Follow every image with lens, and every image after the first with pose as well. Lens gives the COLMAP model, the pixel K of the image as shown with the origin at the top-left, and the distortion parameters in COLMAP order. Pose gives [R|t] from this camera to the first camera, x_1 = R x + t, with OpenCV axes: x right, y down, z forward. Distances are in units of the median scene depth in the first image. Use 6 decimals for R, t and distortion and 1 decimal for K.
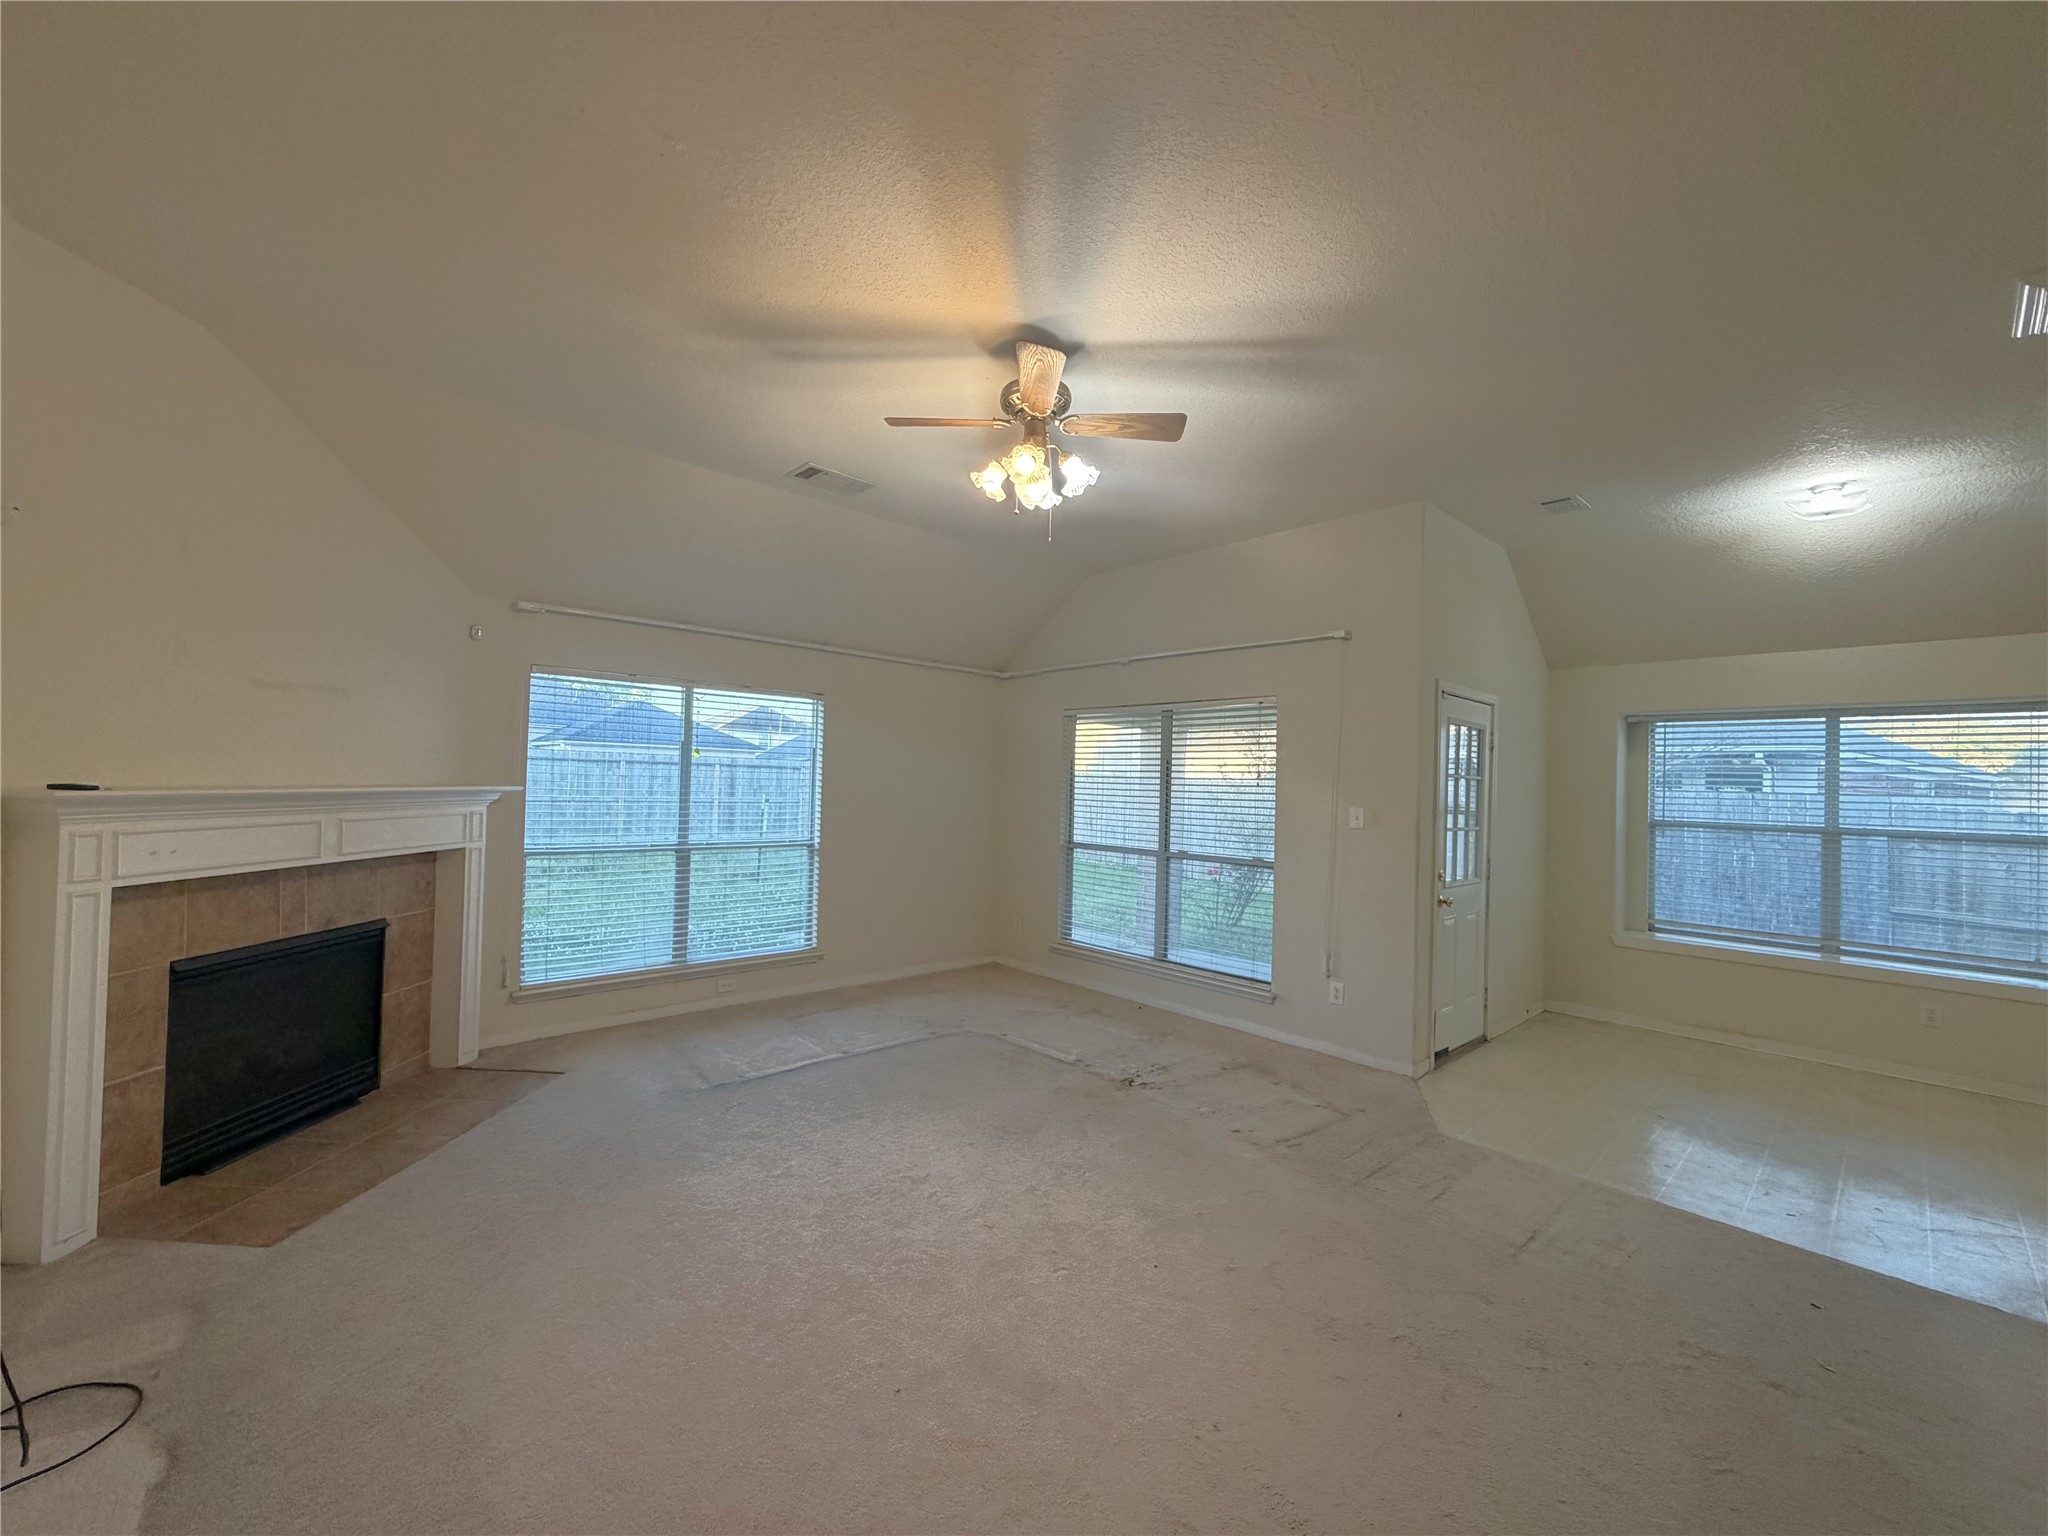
lens RADIAL K [[813.9, 0, 1016.7], [0, 813.9, 768.1], [0, 0, 1]] dist [-0.000248, 0.000439]
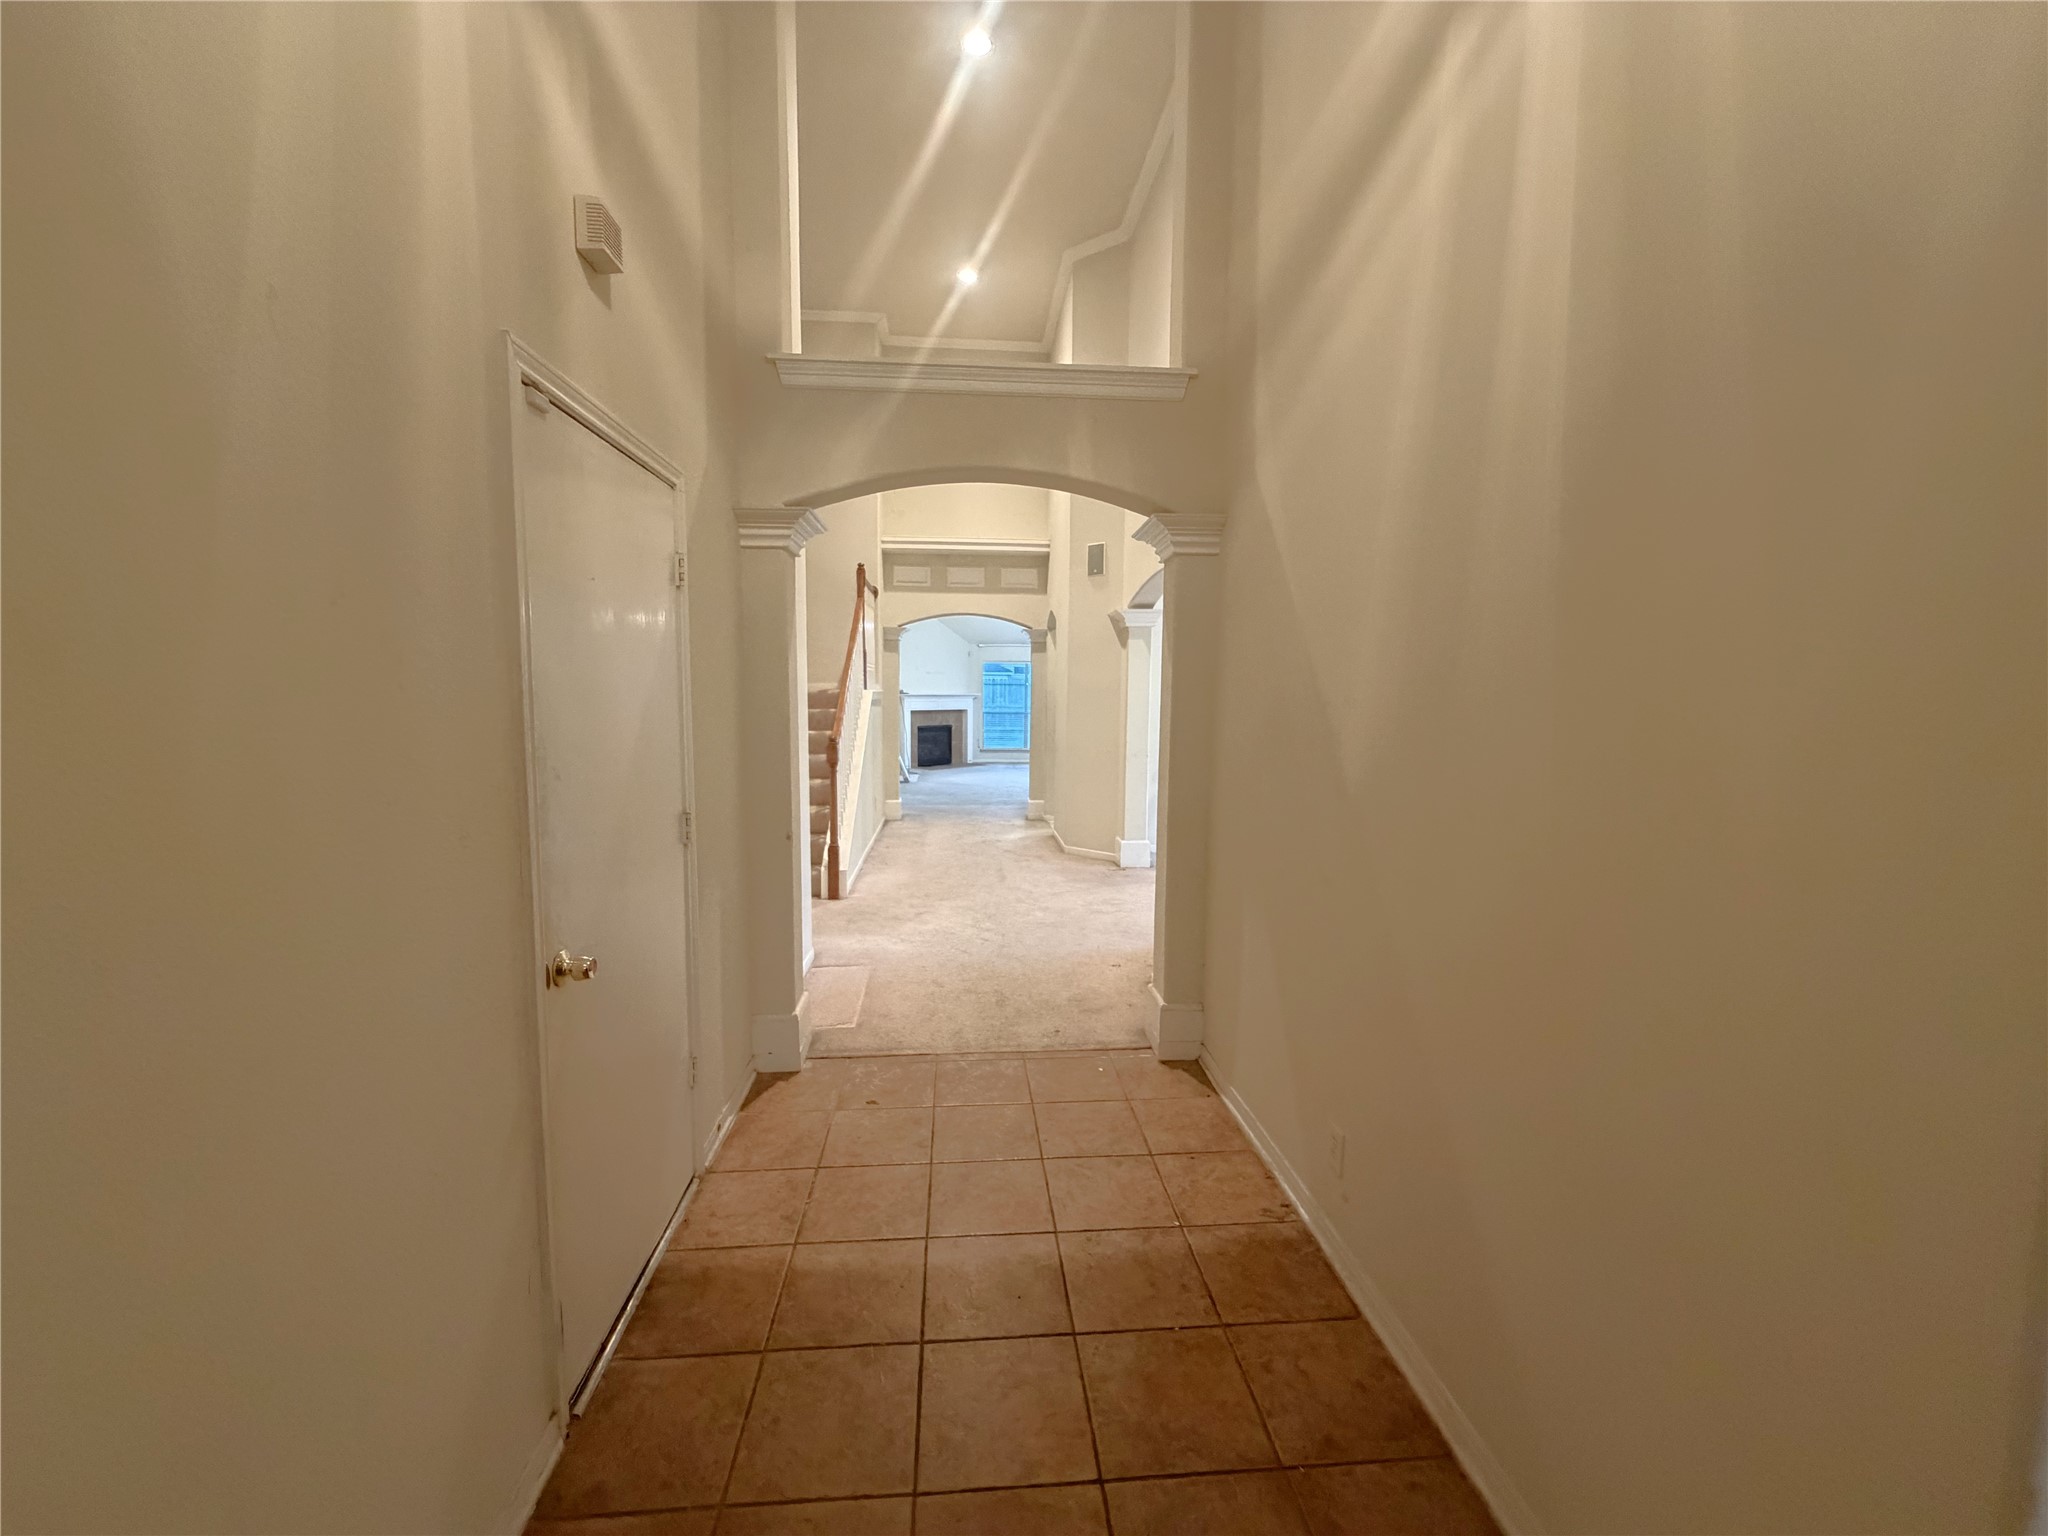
lens RADIAL K [[813.8, 0, 1012.6], [0, 813.8, 770.6], [0, 0, 1]] dist [-0.000325, 0.000132]
pose [[0.788945, 0.036349, -0.613388, 1.949526], [0.027038, 0.995228, 0.093753, 0.029147], [0.613868, -0.090551, 0.784198, -2.016338]]
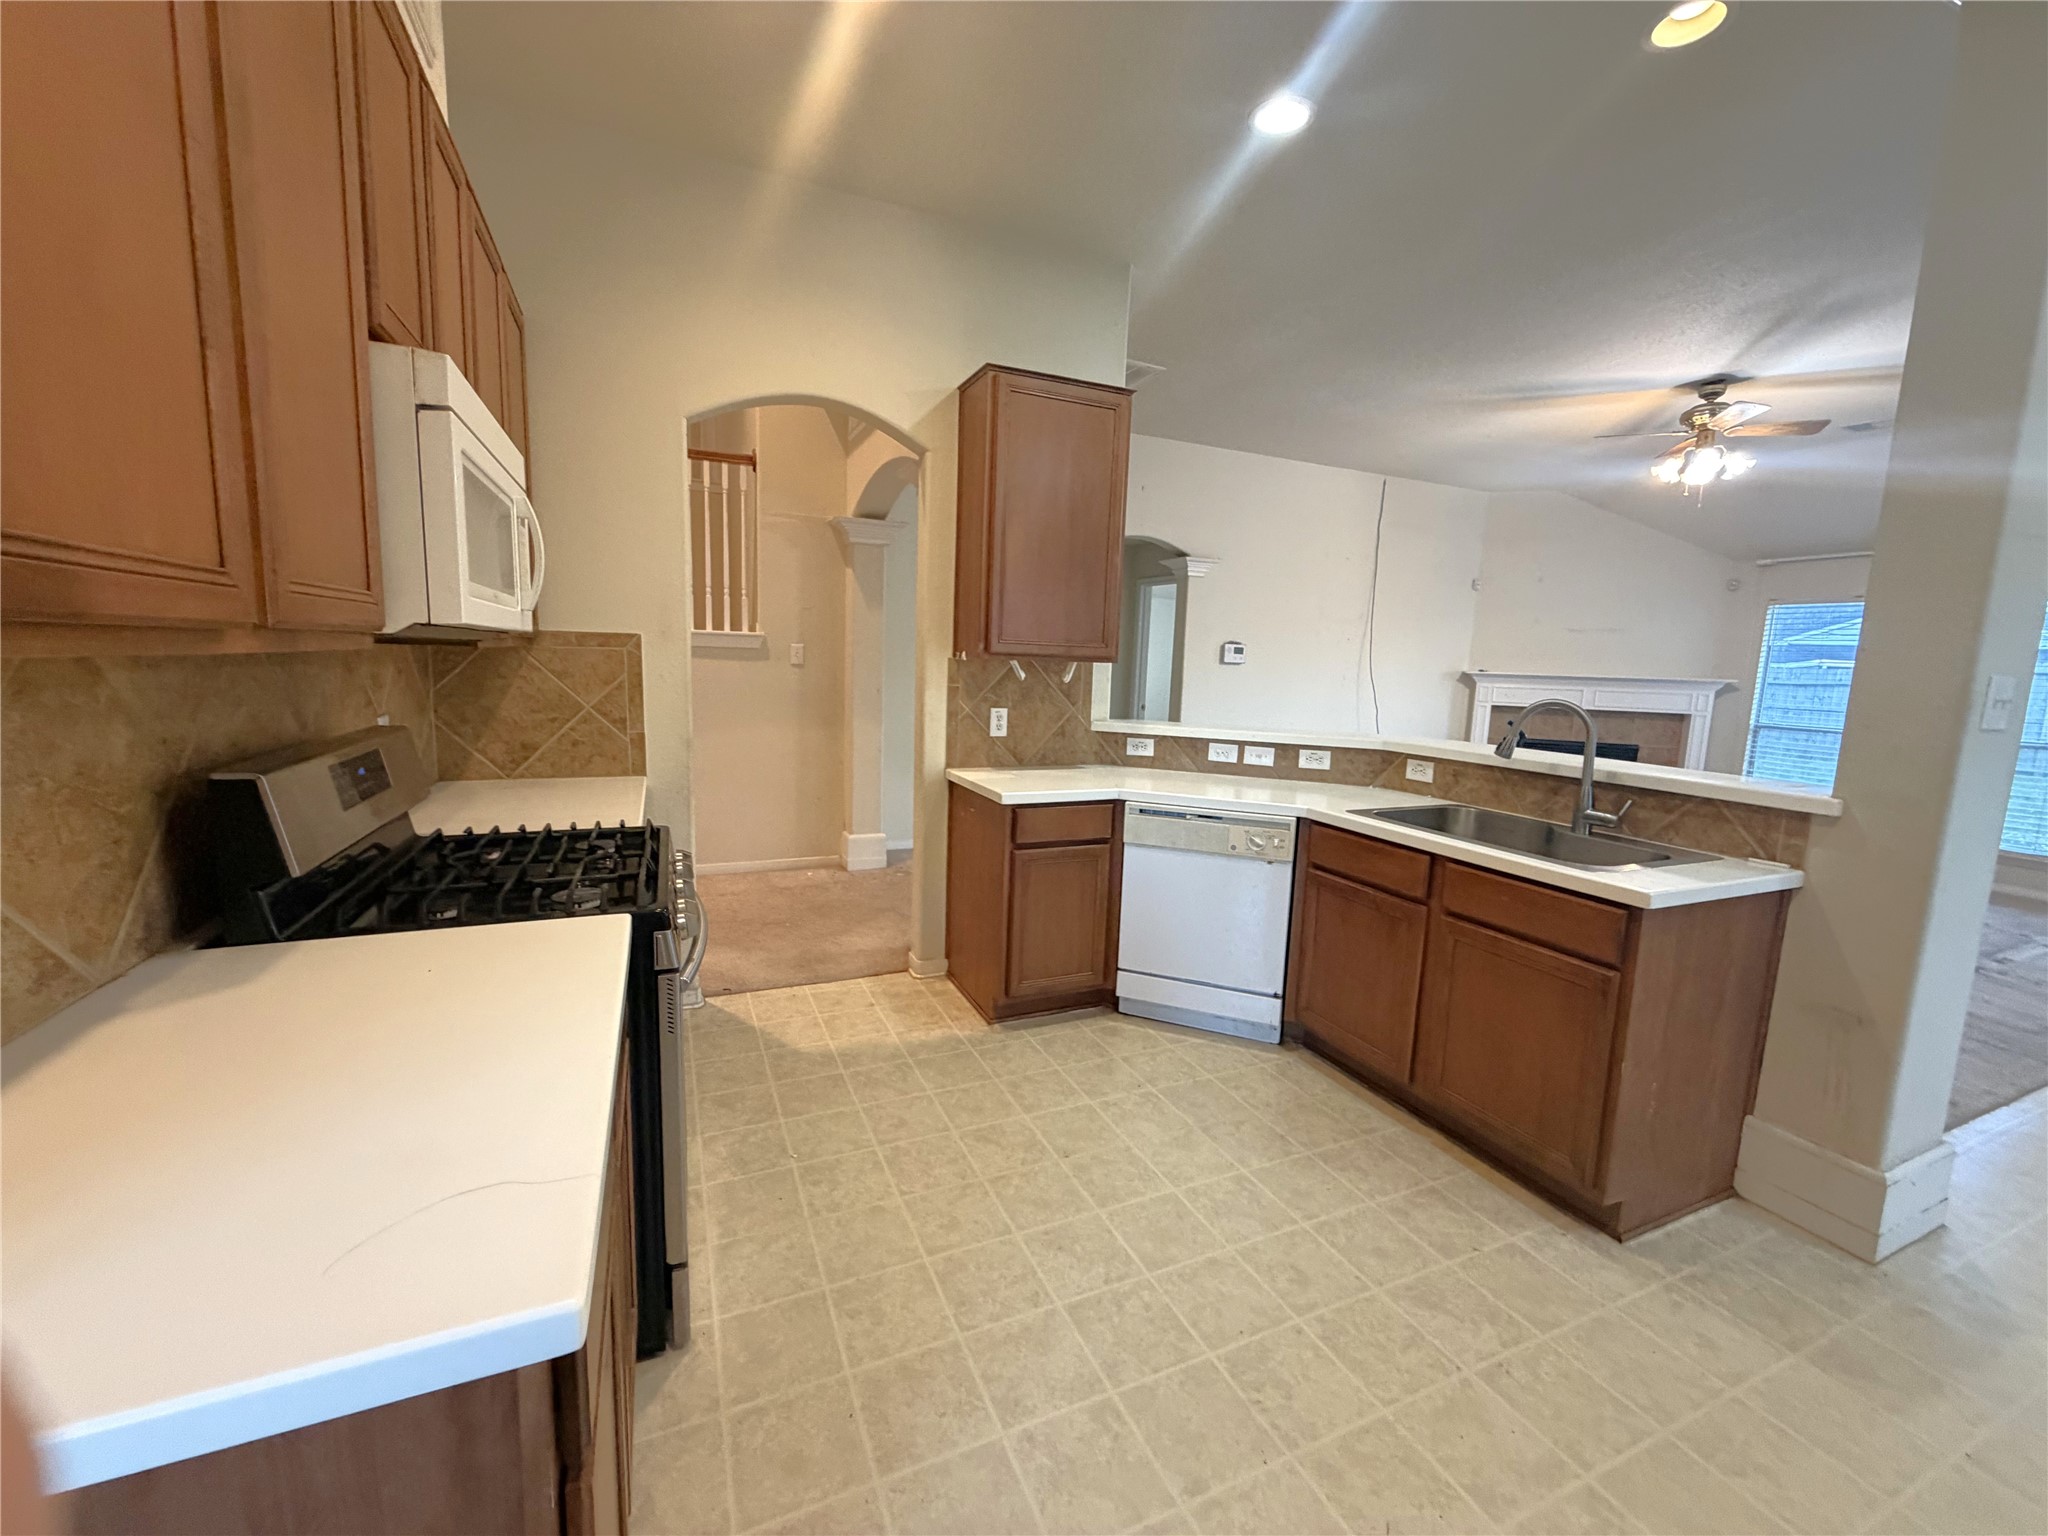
lens RADIAL K [[814.3, 0, 1017.0], [0, 814.3, 767.0], [0, 0, 1]] dist [-0.000472, -0.000047]
pose [[-0.318201, 0.089057, -0.943831, 1.428684], [-0.027195, 0.994311, 0.102989, 0.070315], [0.947633, 0.058438, -0.313969, 0.188897]]
